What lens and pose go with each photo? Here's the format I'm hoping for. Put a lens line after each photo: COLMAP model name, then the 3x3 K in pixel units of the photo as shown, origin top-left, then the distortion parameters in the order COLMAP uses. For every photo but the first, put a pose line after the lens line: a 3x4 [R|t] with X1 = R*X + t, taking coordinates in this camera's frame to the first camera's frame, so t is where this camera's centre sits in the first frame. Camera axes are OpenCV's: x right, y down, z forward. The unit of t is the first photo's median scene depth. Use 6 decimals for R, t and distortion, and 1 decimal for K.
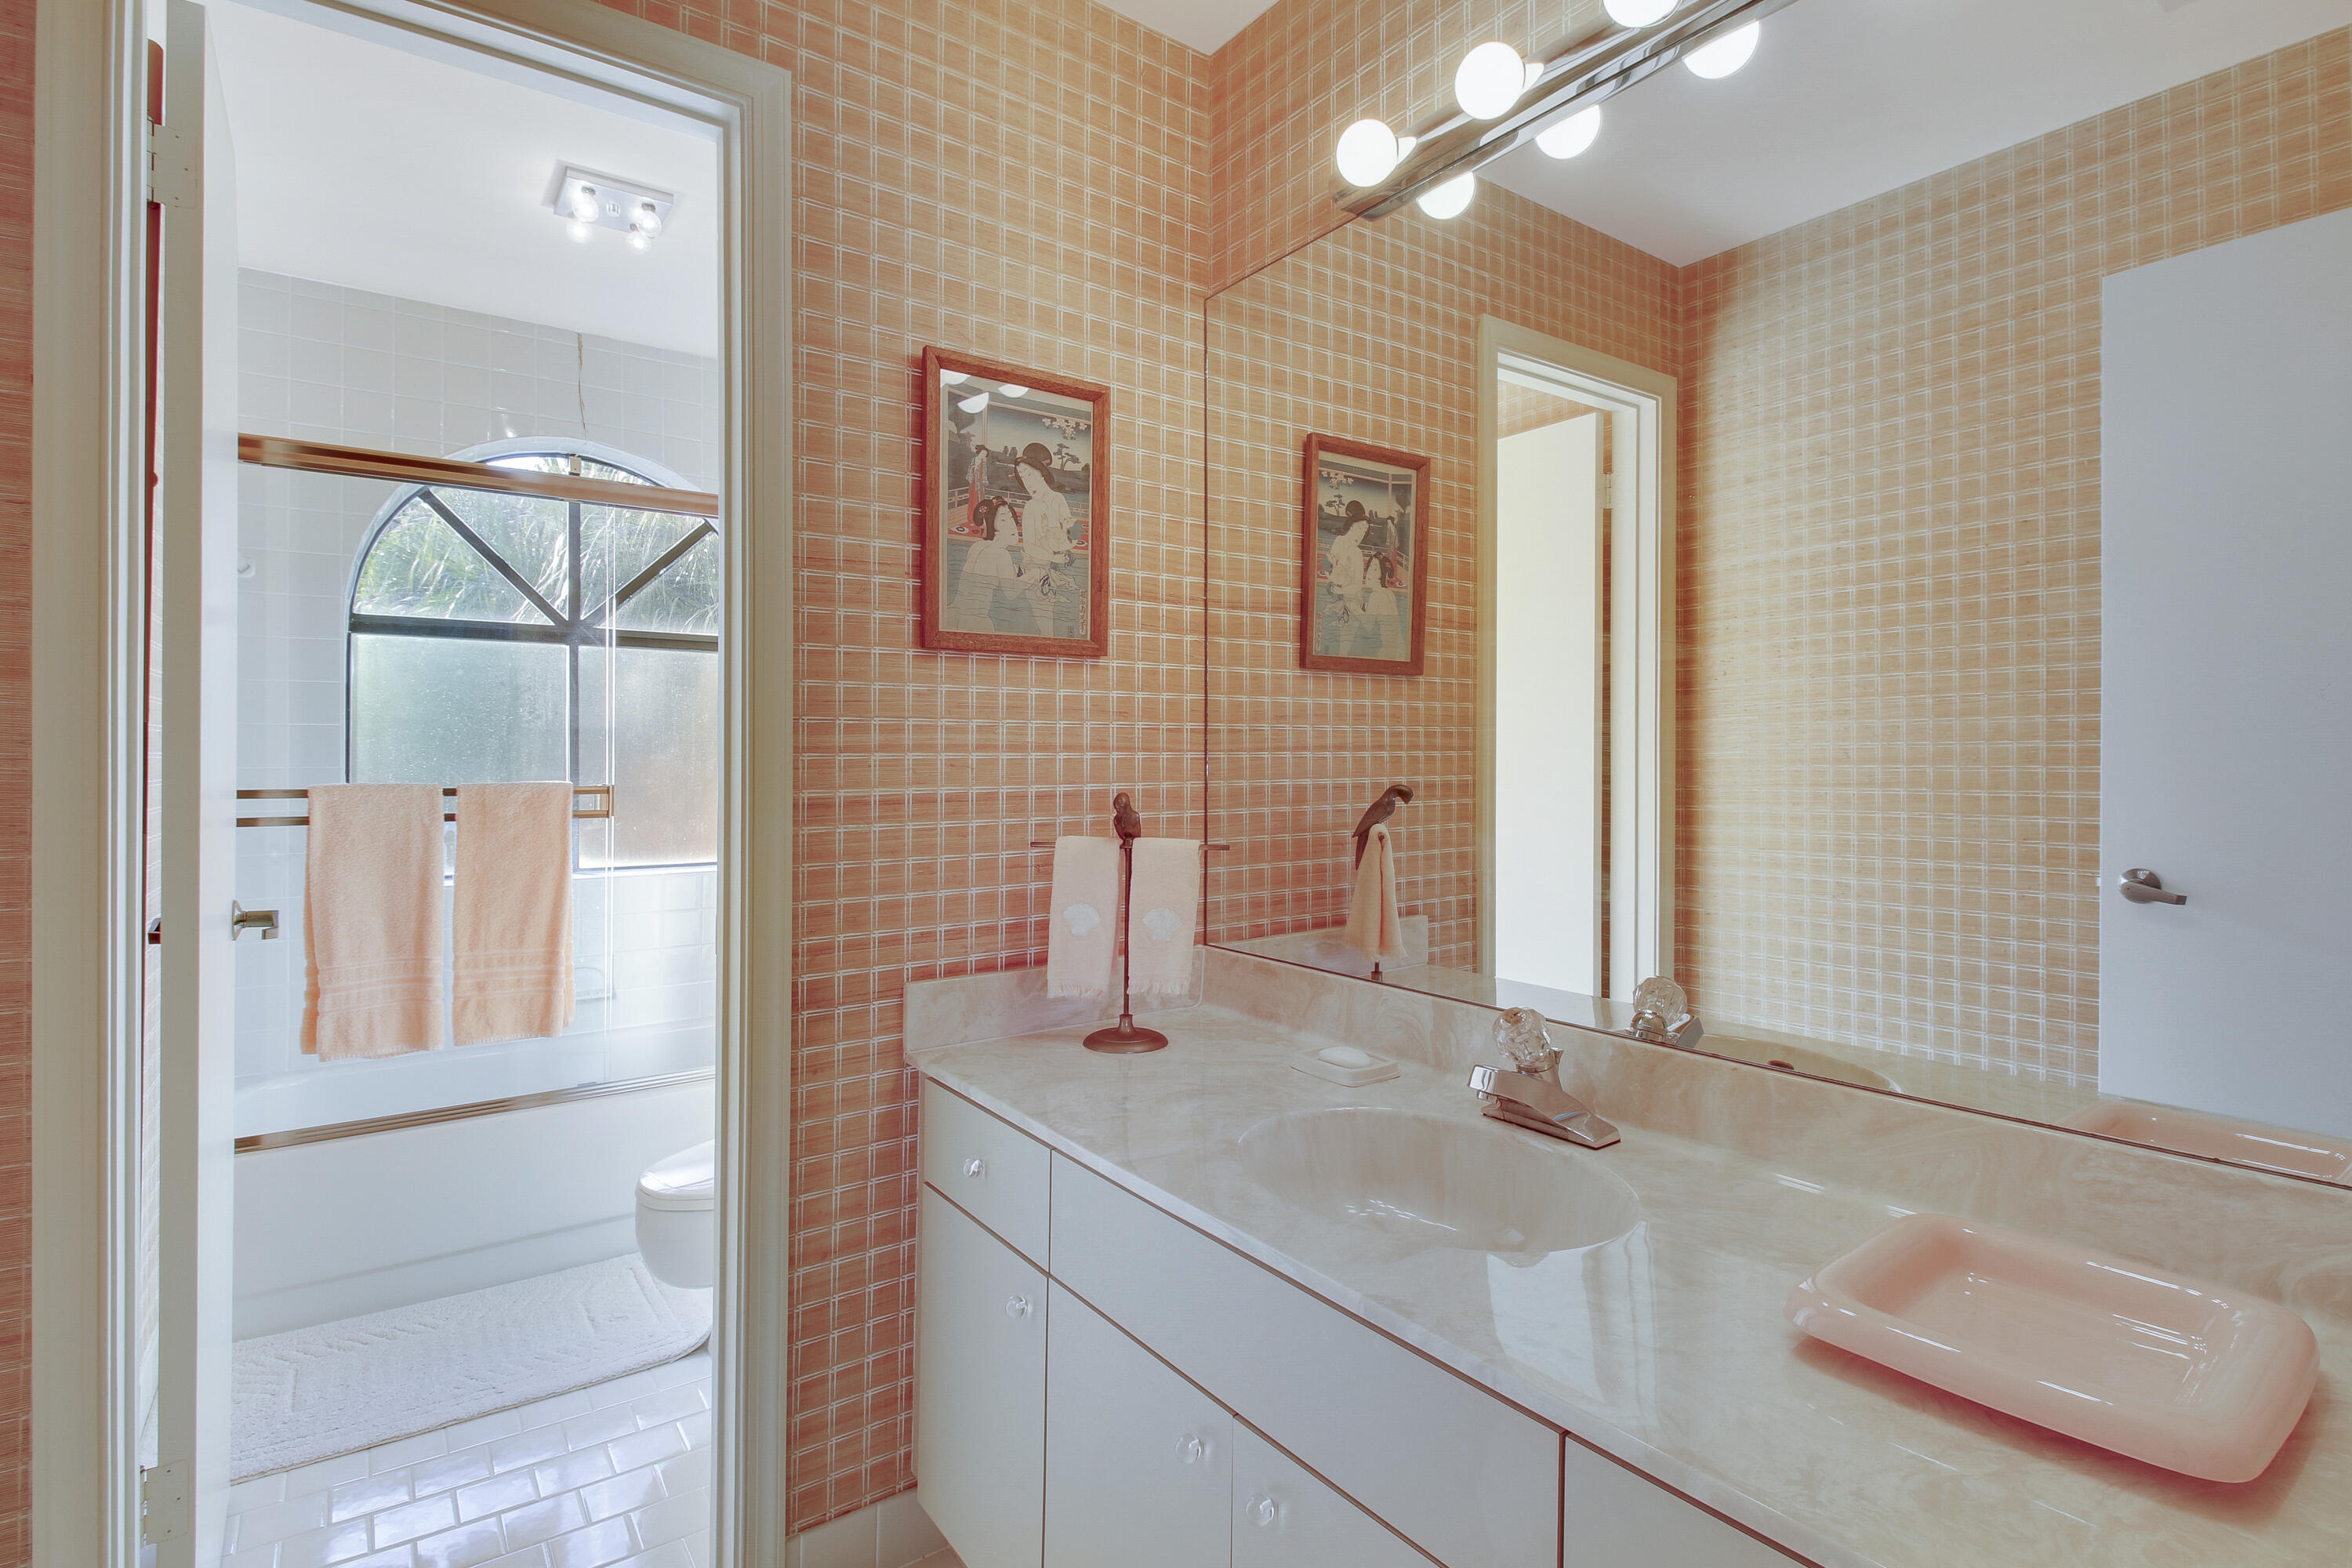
lens RADIAL K [[1145.8, 0, 1180.0], [0, 1145.8, 748.2], [0, 0, 1]] dist [-0.000827, -0.000525]
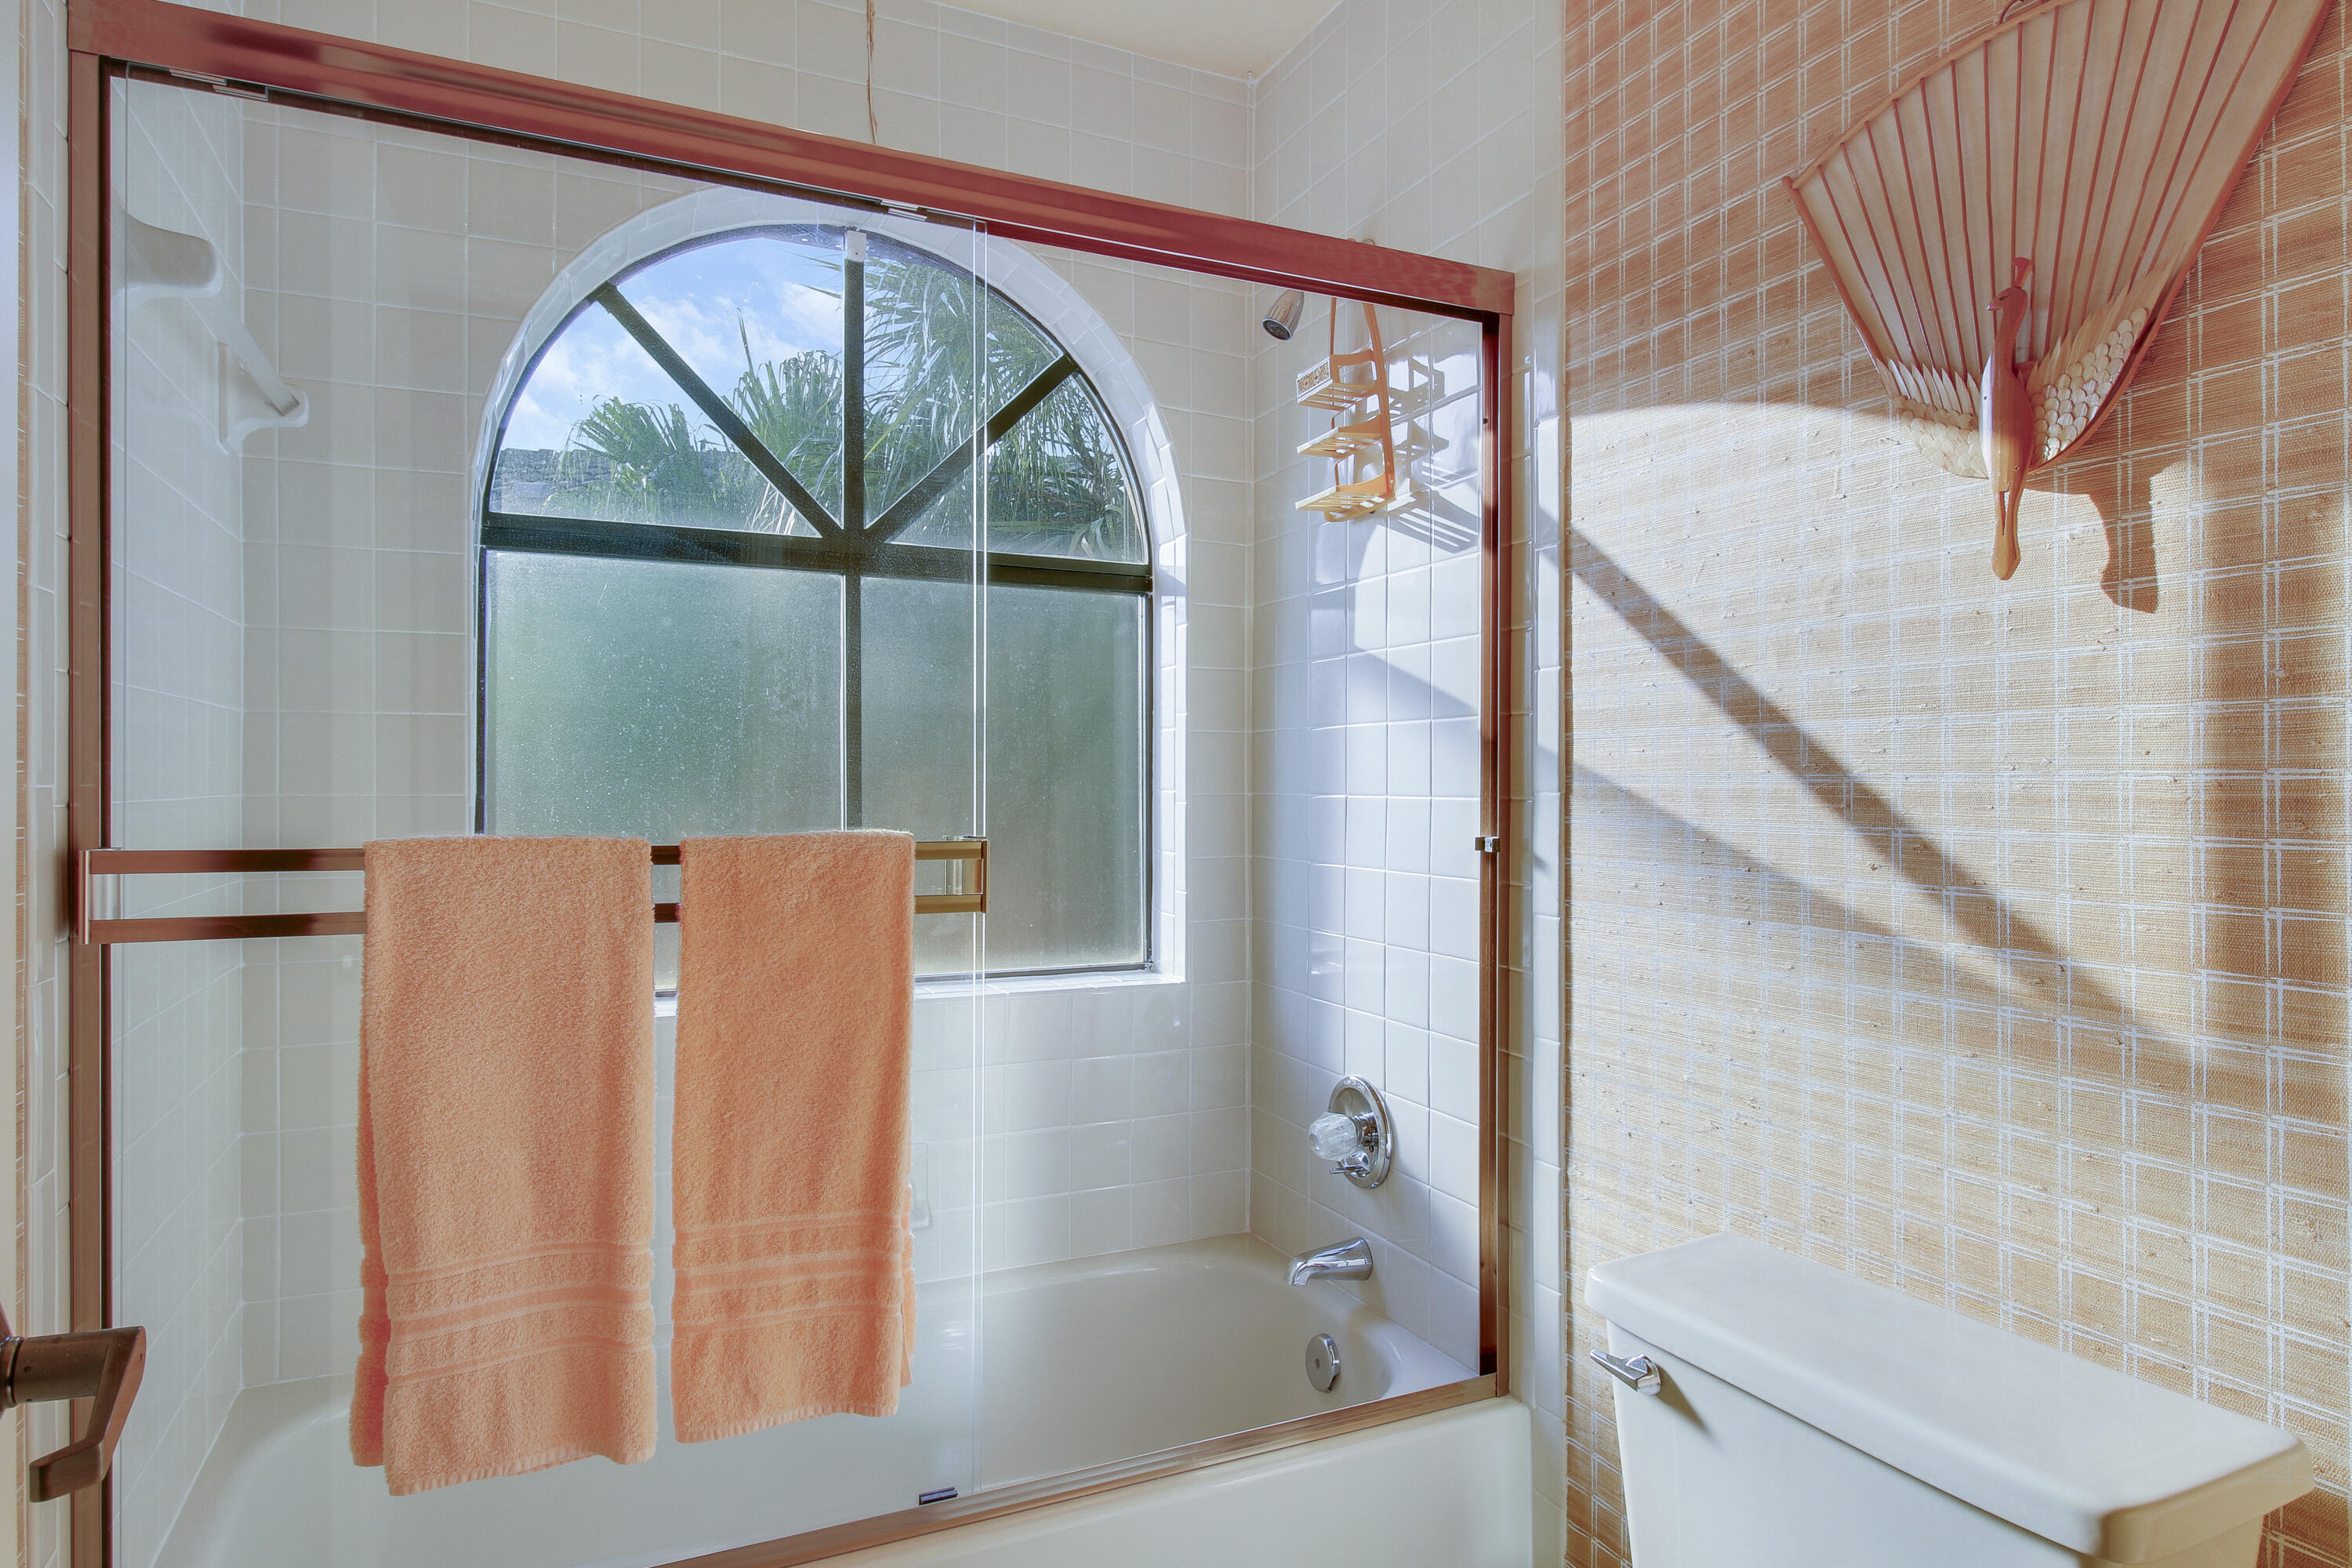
lens RADIAL K [[1337.3, 0, 1175.5], [0, 1337.3, 785.0], [0, 0, 1]] dist [0.000765, 0.000869]
pose [[0.984017, 0.002884, -0.178049, -0.354956], [-0.001016, 0.999943, 0.010583, 0.006073], [0.178070, -0.010233, 0.983965, 0.532360]]
